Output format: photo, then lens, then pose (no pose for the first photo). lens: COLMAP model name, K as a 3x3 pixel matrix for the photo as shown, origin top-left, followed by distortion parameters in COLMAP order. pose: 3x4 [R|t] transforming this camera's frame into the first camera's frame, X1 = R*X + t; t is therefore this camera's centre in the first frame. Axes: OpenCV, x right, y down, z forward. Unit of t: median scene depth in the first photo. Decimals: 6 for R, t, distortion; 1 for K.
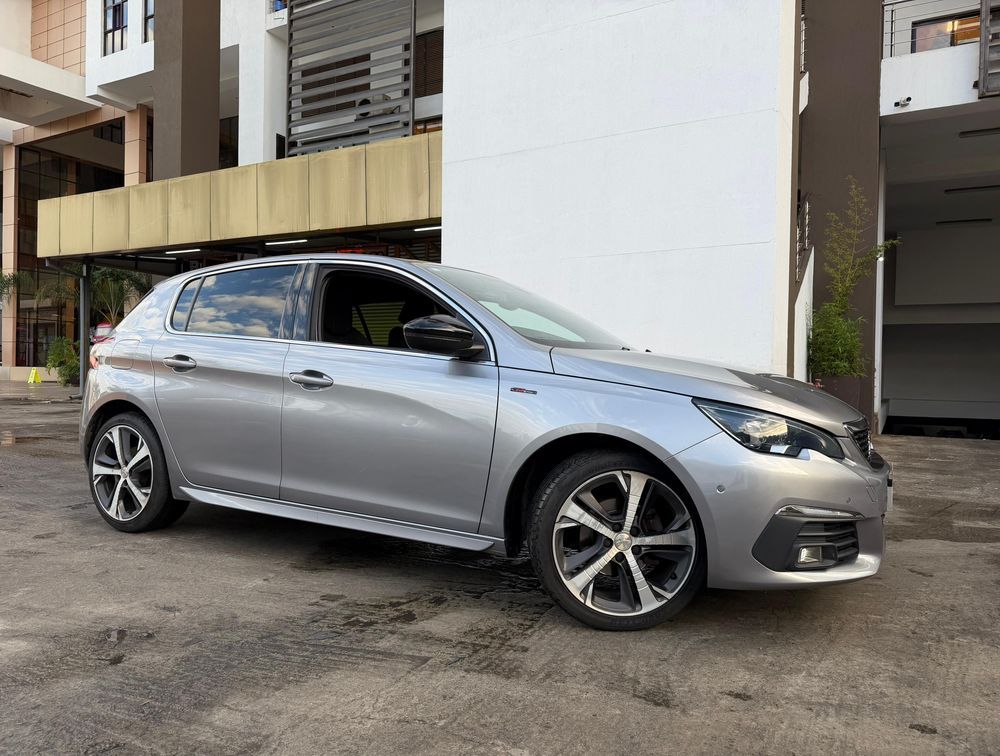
lens RADIAL K [[724.4, 0, 493.3], [0, 724.4, 380.9], [0, 0, 1]] dist [0.002642, -0.005856]
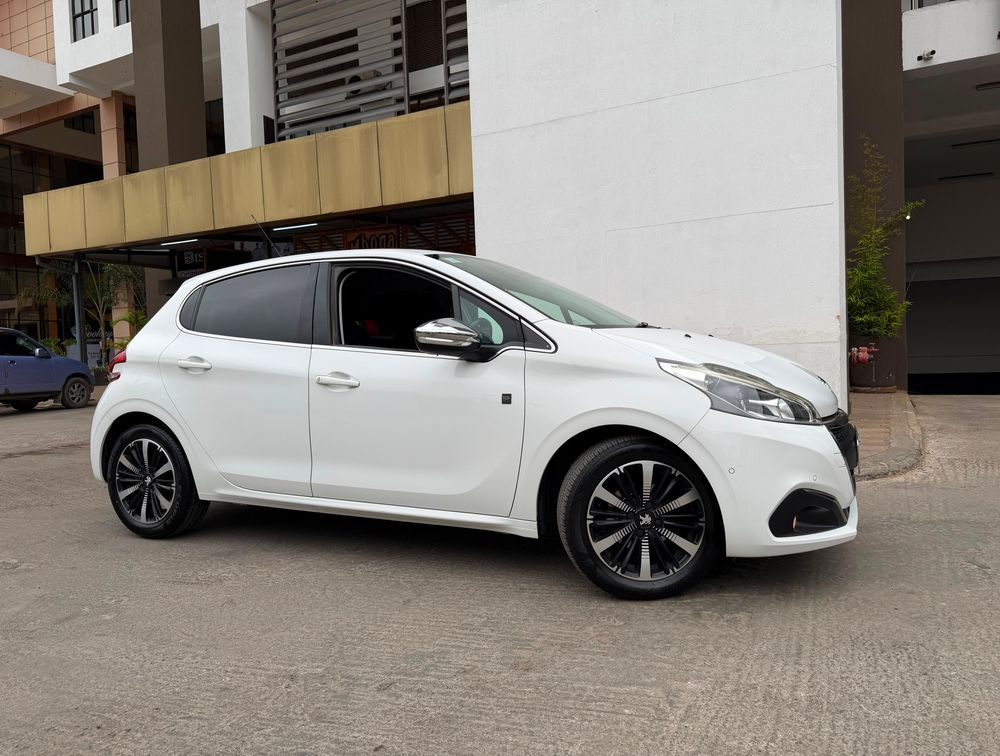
lens RADIAL K [[725.1, 0, 502.3], [0, 725.1, 377.4], [0, 0, 1]] dist [-0.001036, -0.001933]
pose [[0.998101, -0.051981, 0.033064, -0.035874], [0.051089, 0.998322, 0.027262, -0.003553], [-0.034425, -0.025521, 0.999081, 0.016753]]
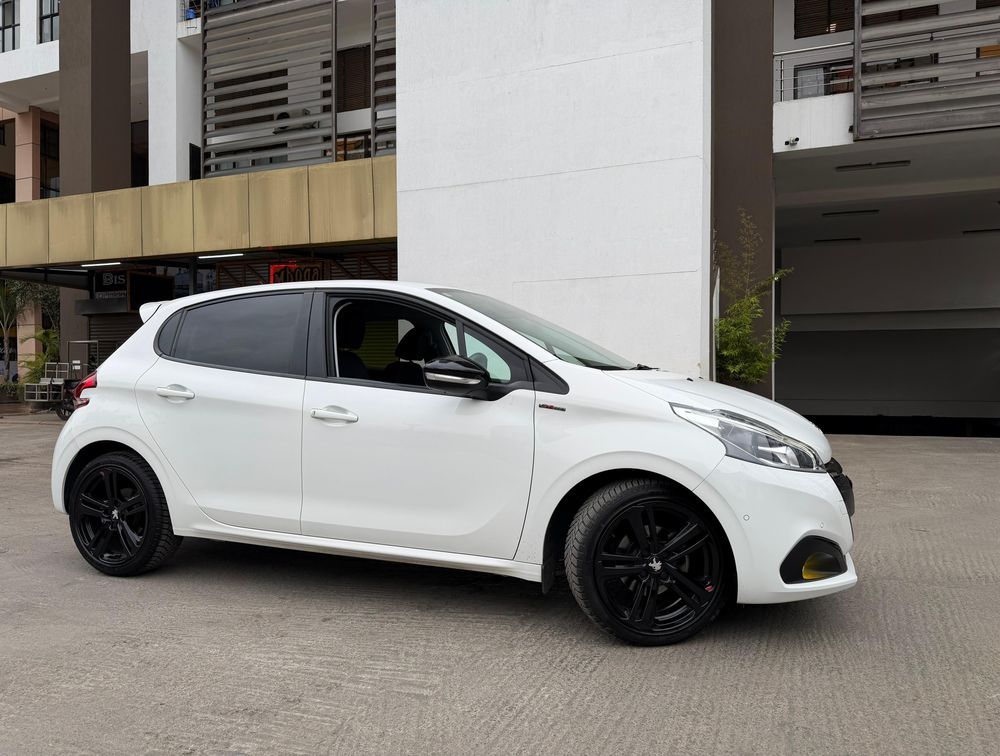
lens RADIAL K [[725.4, 0, 496.9], [0, 725.4, 381.7], [0, 0, 1]] dist [0.003718, -0.005603]
pose [[0.989579, -0.017848, 0.142883, -0.037622], [0.018897, 0.999803, -0.005991, -0.004574], [-0.142748, 0.008629, 0.989721, -0.036480]]
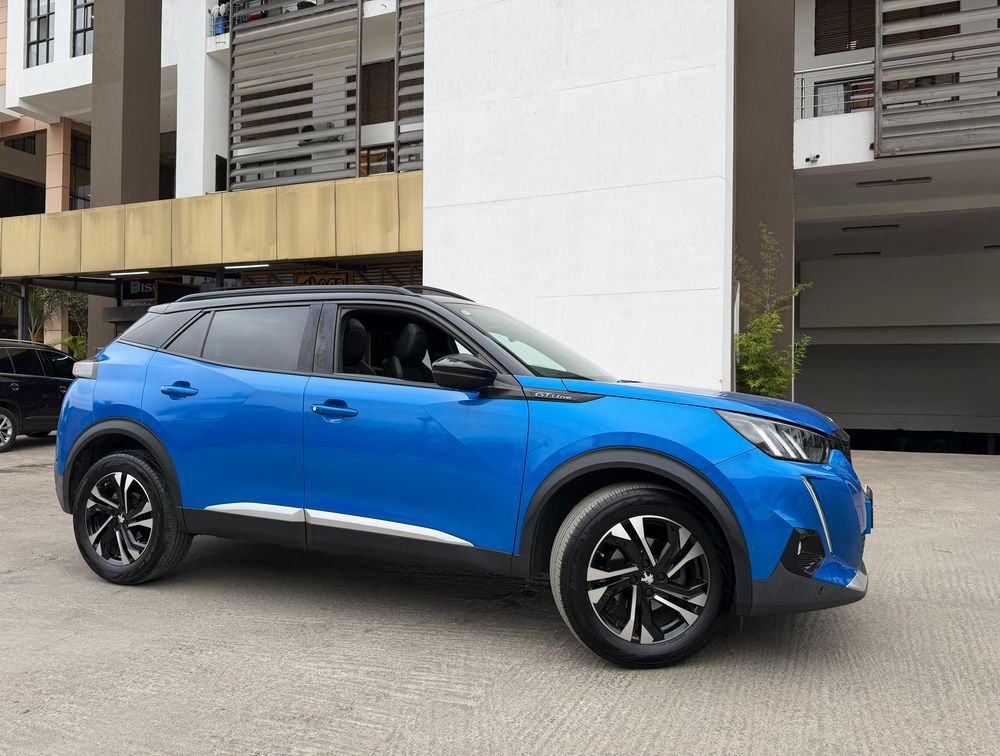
lens RADIAL K [[726.2, 0, 496.5], [0, 726.2, 375.4], [0, 0, 1]] dist [0.004545, -0.007254]
pose [[0.992450, -0.004269, 0.122572, -0.043901], [0.007465, 0.999644, -0.025629, -0.008058], [-0.122419, 0.026350, 0.992129, -0.043465]]
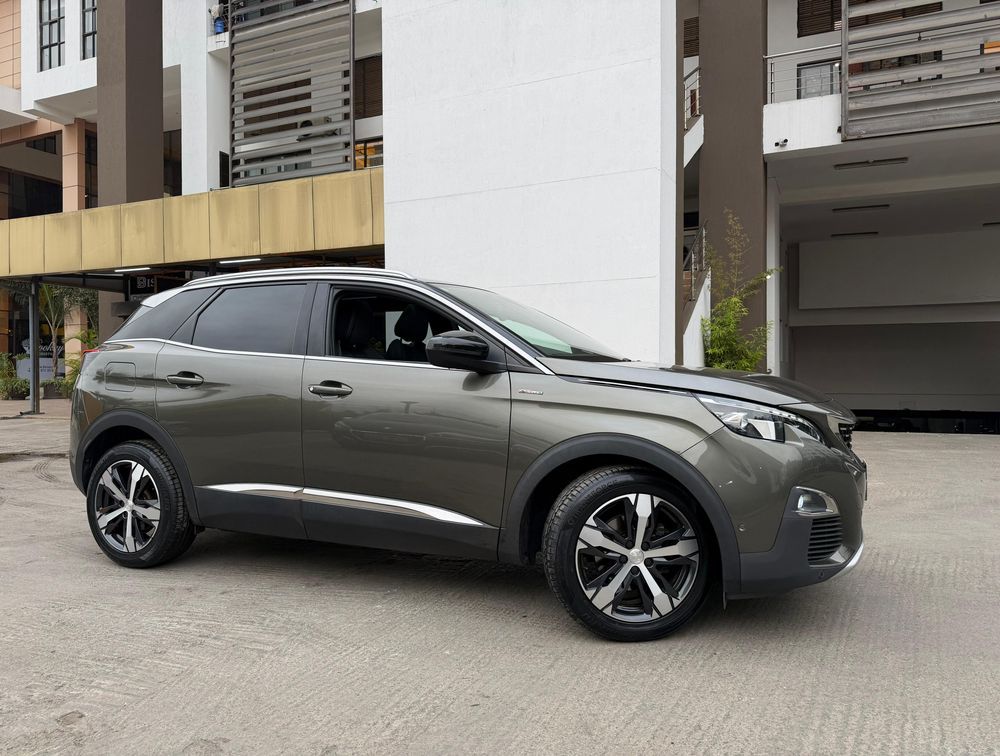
lens RADIAL K [[725.2, 0, 498.5], [0, 725.2, 373.2], [0, 0, 1]] dist [0.006210, -0.007697]
pose [[0.996289, -0.021234, 0.083410, 0.004140], [0.022064, 0.999716, -0.009035, -0.008214], [-0.083195, 0.010841, 0.996474, -0.069339]]
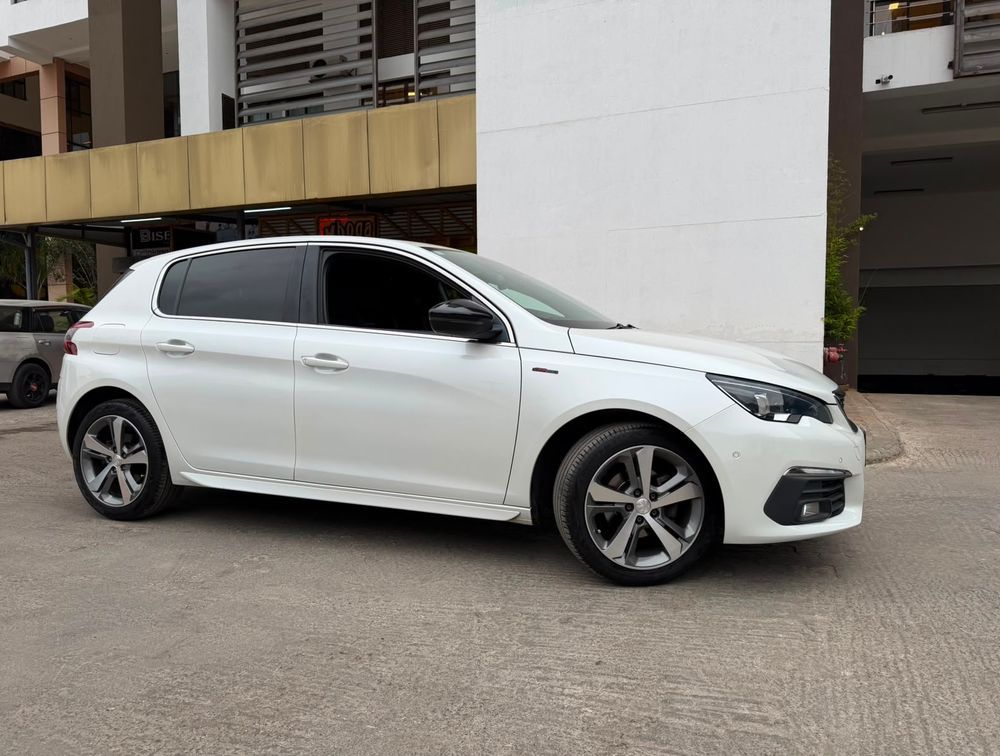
lens RADIAL K [[726.1, 0, 496.3], [0, 726.1, 378.1], [0, 0, 1]] dist [0.000228, -0.003386]
pose [[0.992023, -0.026679, 0.123202, -0.080154], [0.021545, 0.998850, 0.042824, -0.003774], [-0.124203, -0.039828, 0.991457, 0.000531]]
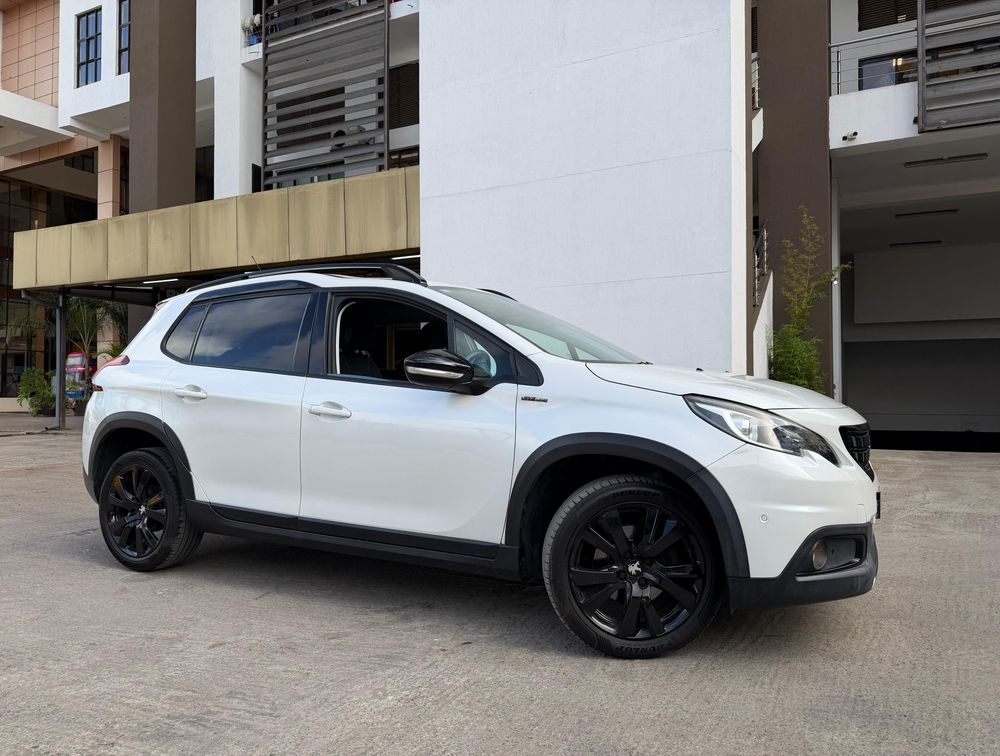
lens RADIAL K [[723.9, 0, 499.4], [0, 723.9, 379.0], [0, 0, 1]] dist [0.007008, -0.009171]
pose [[0.998968, -0.017321, 0.041994, -0.001636], [0.018680, 0.999307, -0.032193, -0.001177], [-0.041408, 0.032945, 0.998599, -0.020393]]
